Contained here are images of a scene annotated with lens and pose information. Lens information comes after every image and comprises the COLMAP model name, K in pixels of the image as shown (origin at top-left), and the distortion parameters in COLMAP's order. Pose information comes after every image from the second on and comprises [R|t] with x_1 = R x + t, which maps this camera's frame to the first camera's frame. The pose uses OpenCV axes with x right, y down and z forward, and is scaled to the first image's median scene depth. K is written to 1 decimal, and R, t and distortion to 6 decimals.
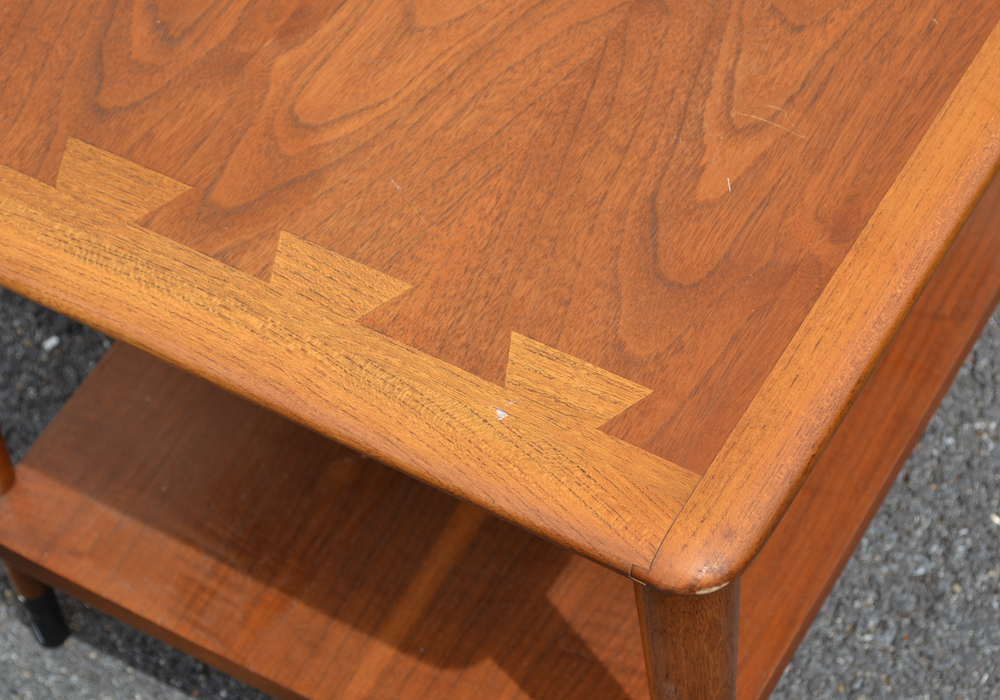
lens RADIAL K [[2492.8, 0, 538.7], [0, 2492.8, 319.3], [0, 0, 1]] dist [0.026584, 0.000000]
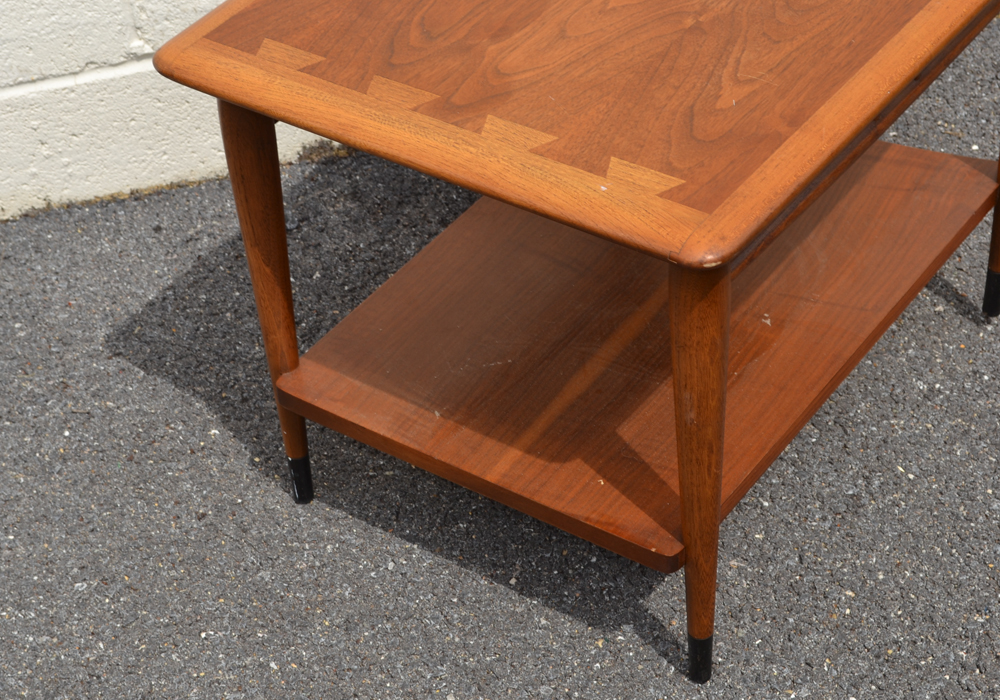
lens RADIAL K [[2019.6, 0, 498.9], [0, 2019.6, 371.6], [0, 0, 1]] dist [0.005026, 0.000000]
pose [[0.996276, 0.060928, -0.061015, 0.006721], [-0.071992, 0.977213, -0.199681, 0.434847], [0.047458, 0.203330, 0.977959, -0.406593]]
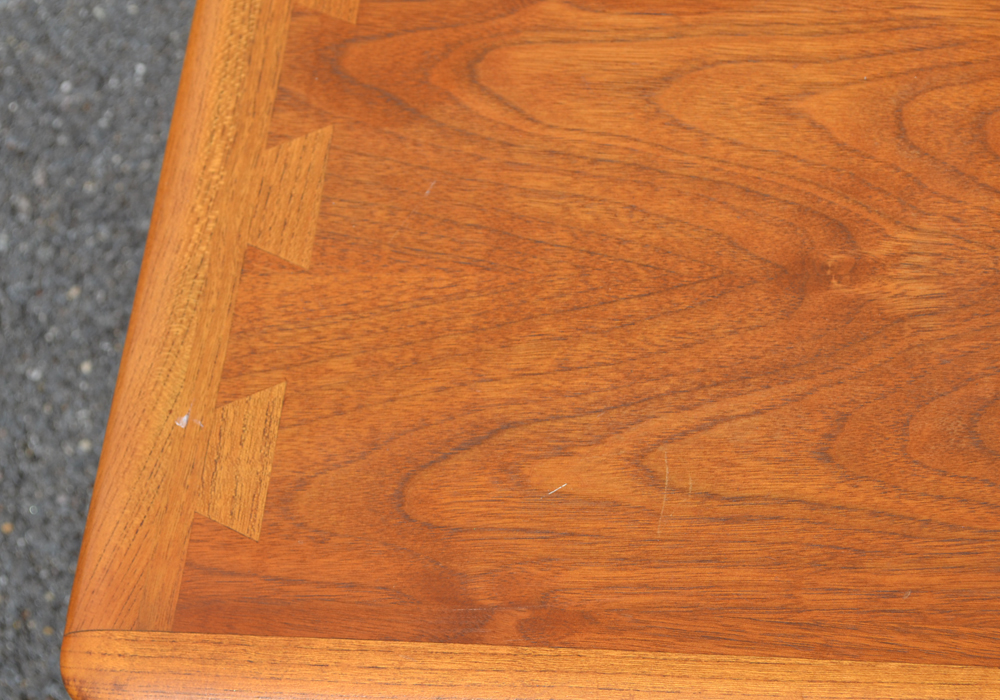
lens RADIAL K [[2492.8, 0, 501.1], [0, 2492.8, 349.3], [0, 0, 1]] dist [0.026584, 0.000000]
pose [[0.411622, 0.802270, -0.432353, 0.388855], [-0.608708, 0.595093, 0.524728, -0.505501], [0.678264, 0.047187, 0.733302, 0.345803]]
